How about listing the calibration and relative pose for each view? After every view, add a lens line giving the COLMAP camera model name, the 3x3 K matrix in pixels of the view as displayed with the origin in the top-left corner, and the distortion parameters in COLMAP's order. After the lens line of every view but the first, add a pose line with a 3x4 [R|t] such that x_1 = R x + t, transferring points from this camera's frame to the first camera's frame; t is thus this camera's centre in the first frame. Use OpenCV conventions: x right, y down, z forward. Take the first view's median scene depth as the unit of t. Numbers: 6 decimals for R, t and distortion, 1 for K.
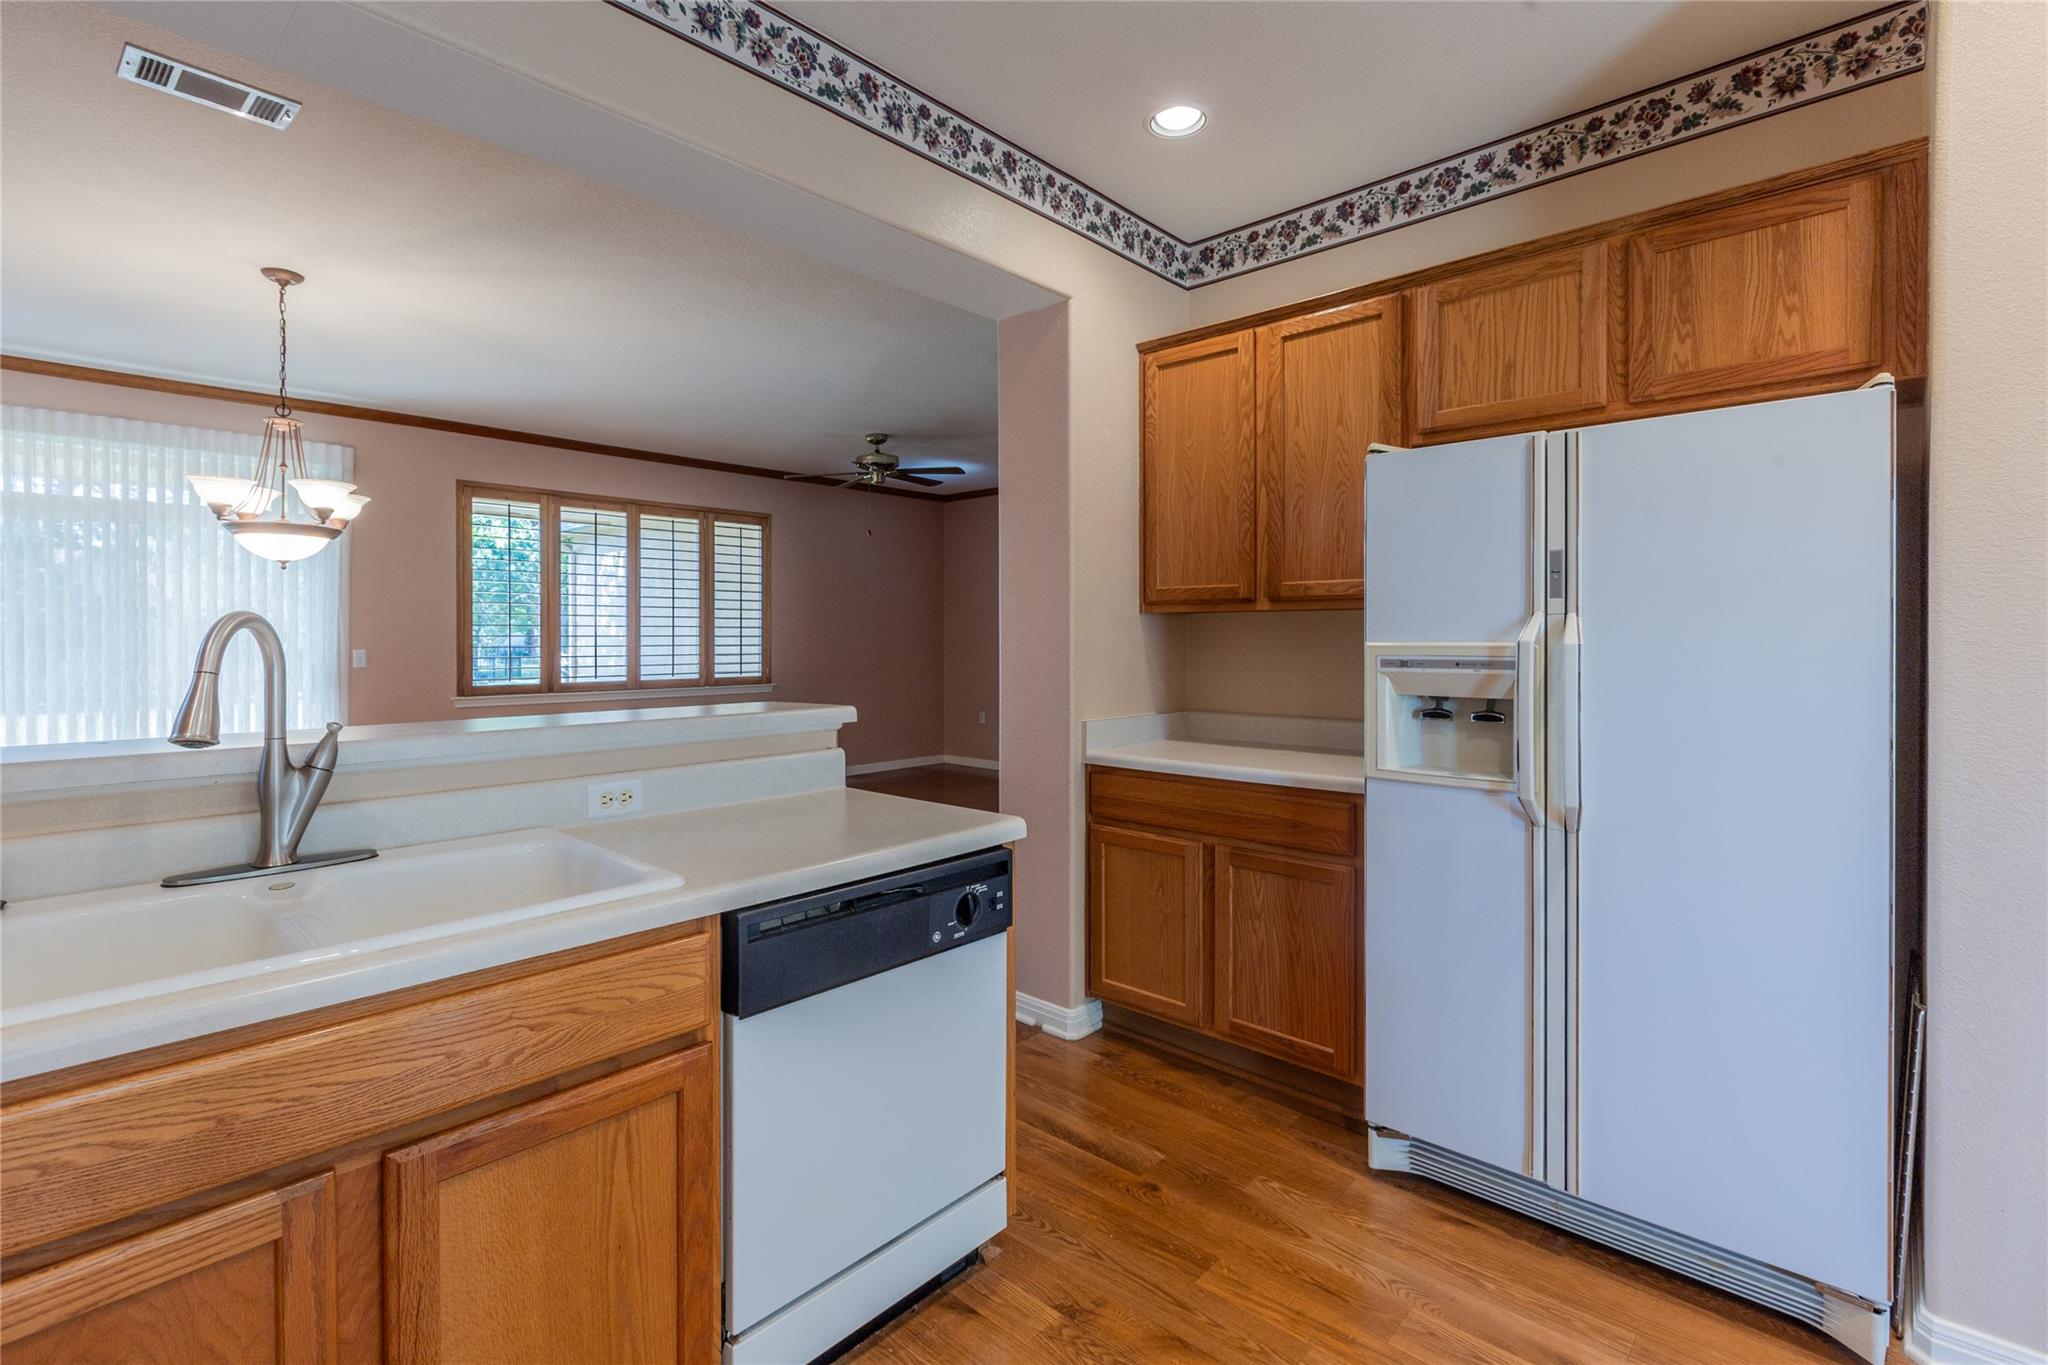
lens RADIAL K [[928.2, 0, 1033.2], [0, 928.2, 634.7], [0, 0, 1]] dist [0.004935, -0.002582]
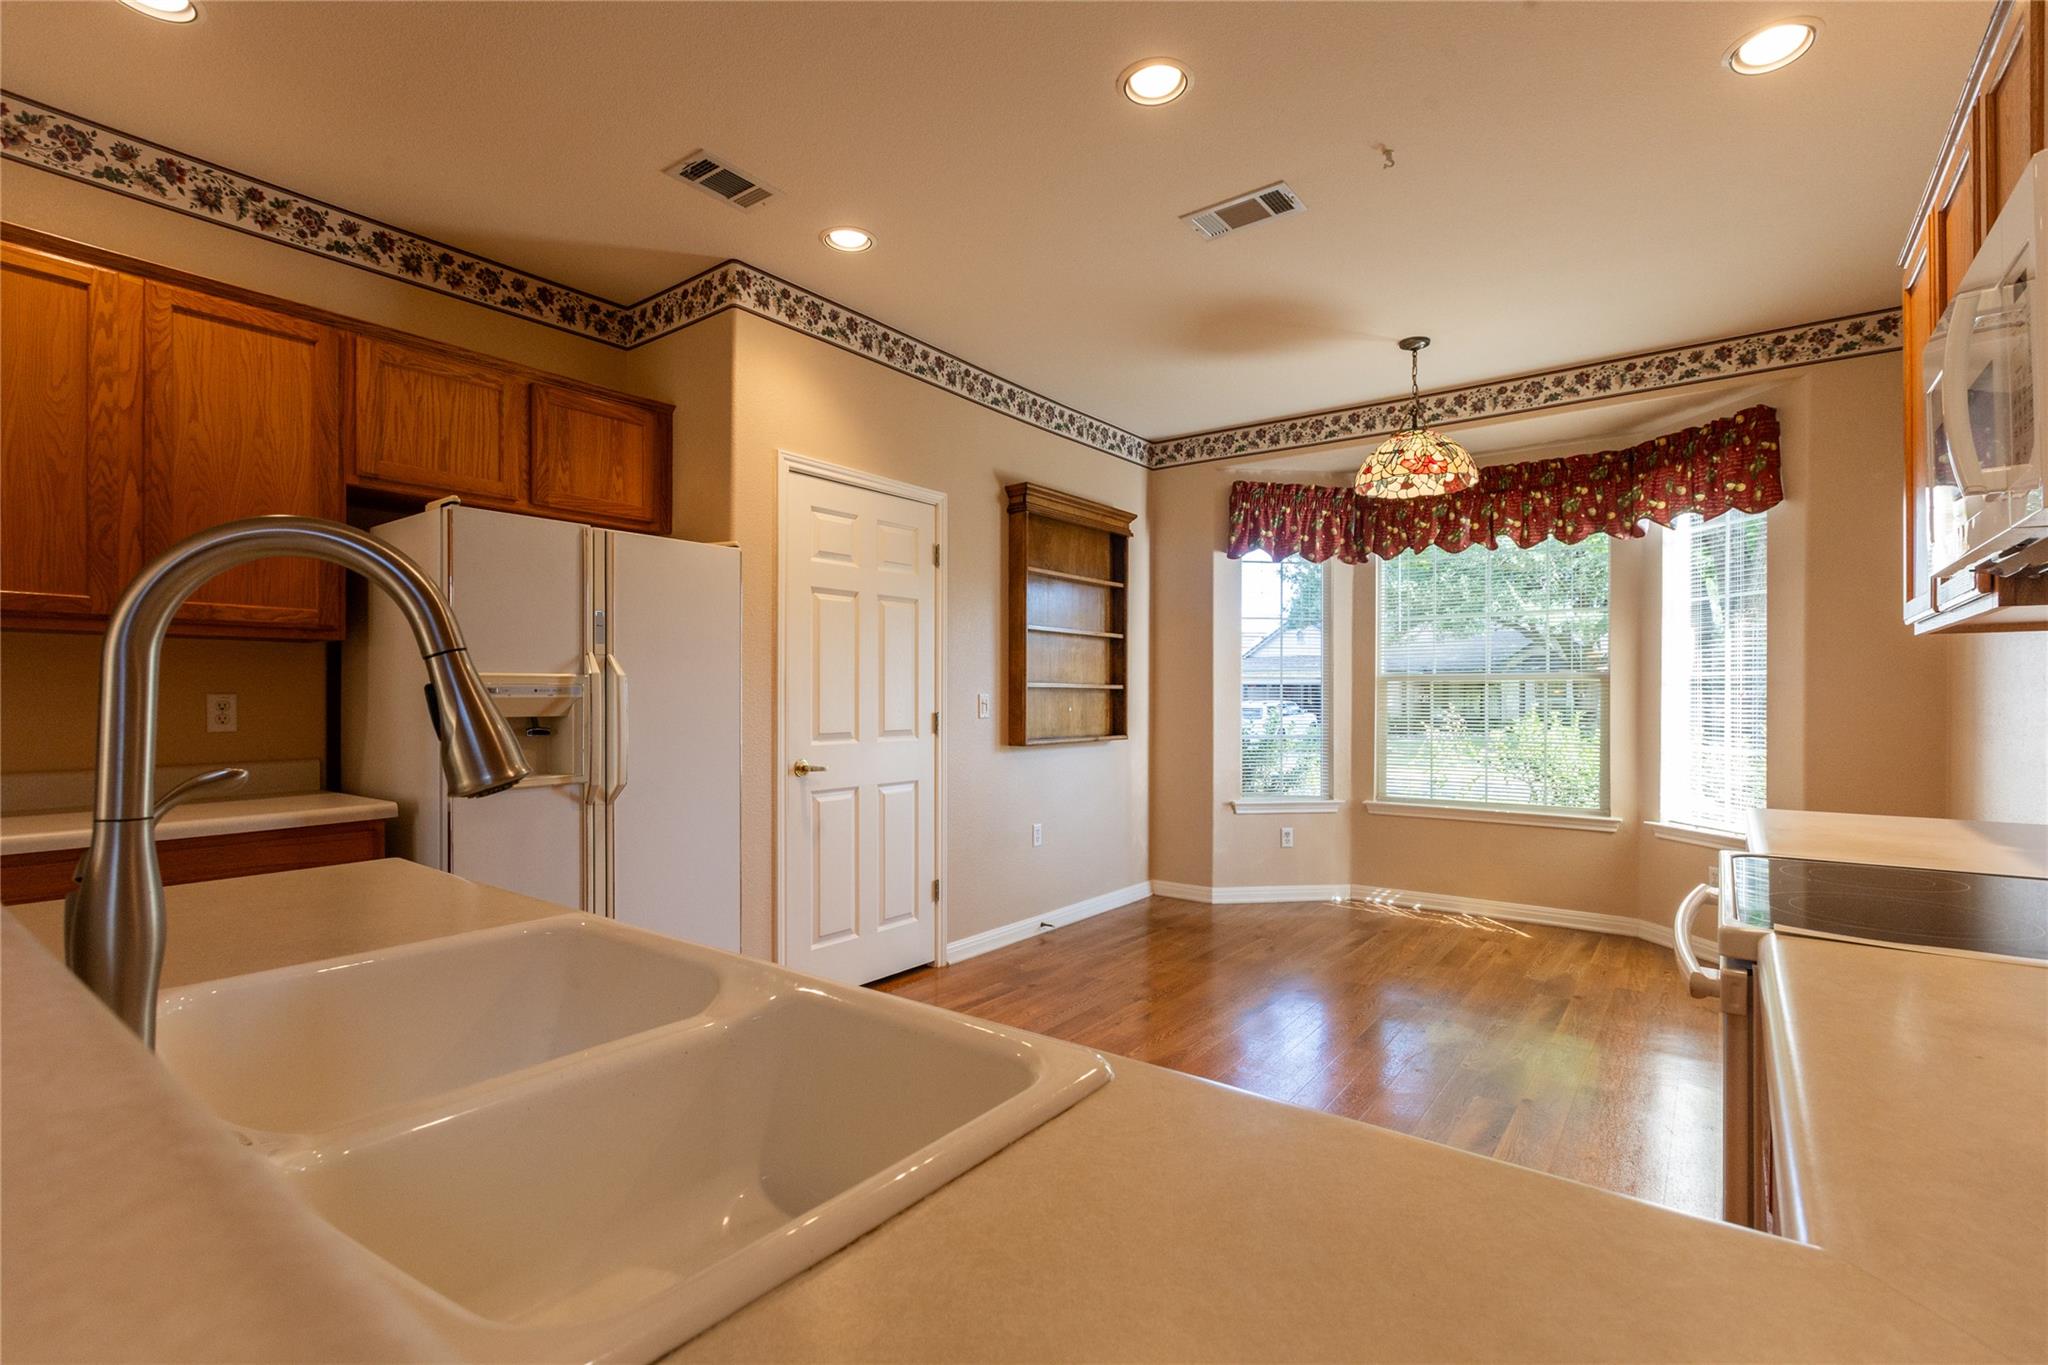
lens RADIAL K [[928.2, 0, 986.4], [0, 928.2, 687.3], [0, 0, 1]] dist [0.004935, -0.002582]
pose [[-0.070017, 0.007090, 0.997521, -0.411140], [-0.003951, 0.999965, -0.007384, 0.016379], [-0.997538, -0.004458, -0.069986, 0.223561]]
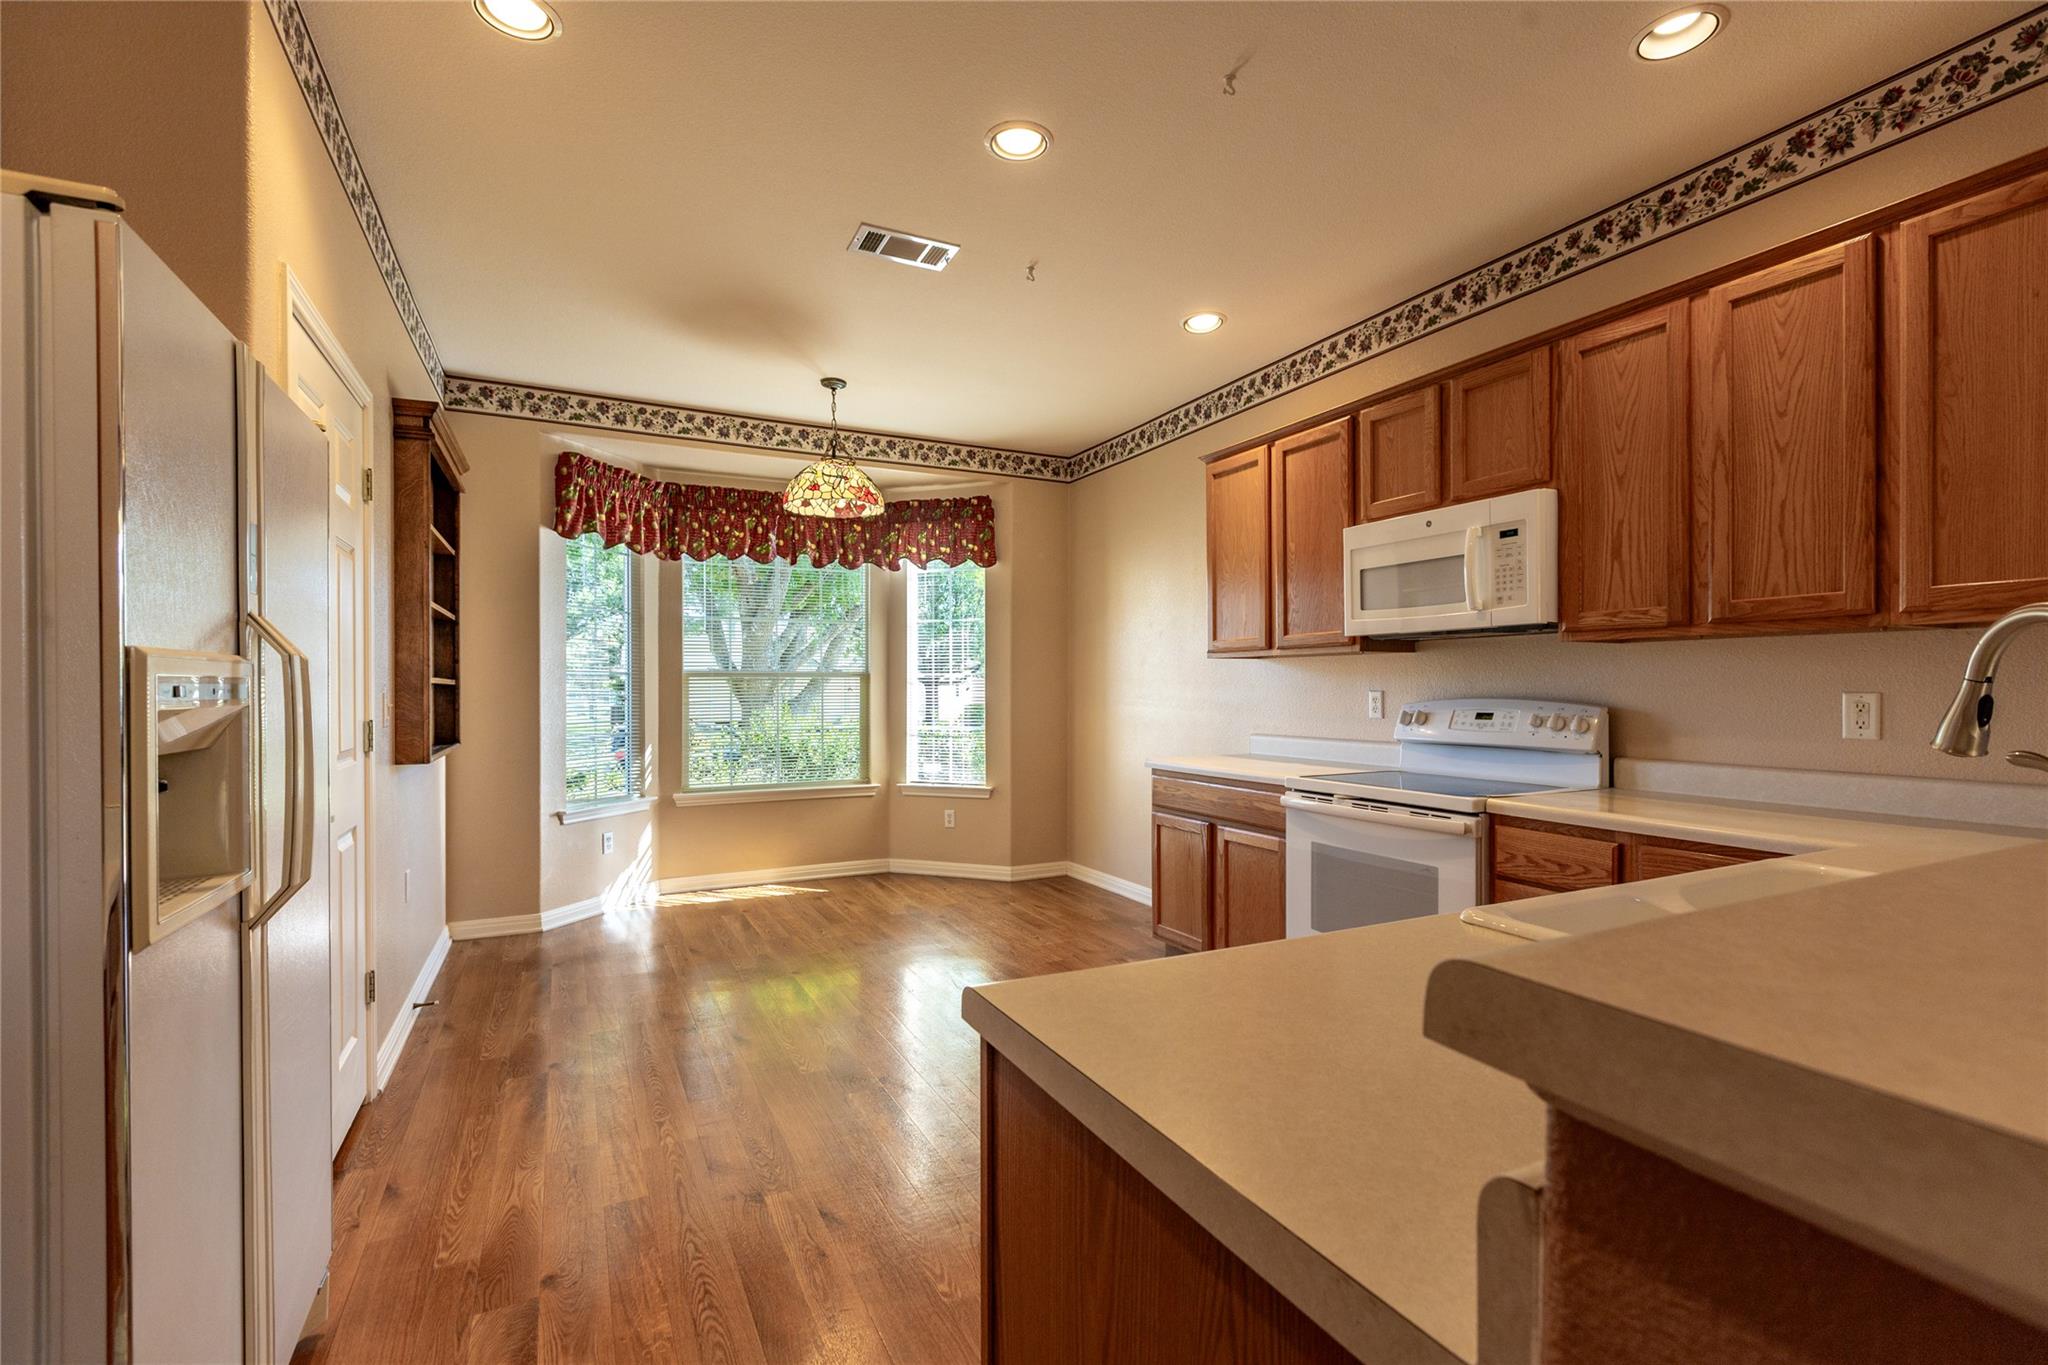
lens RADIAL K [[928.2, 0, 1023.6], [0, 928.2, 685.2], [0, 0, 1]] dist [0.004935, -0.002582]
pose [[-0.933943, 0.004424, 0.357394, -0.111007], [0.002401, 0.999978, -0.006104, 0.016769], [-0.357413, -0.004843, -0.933934, 0.628576]]
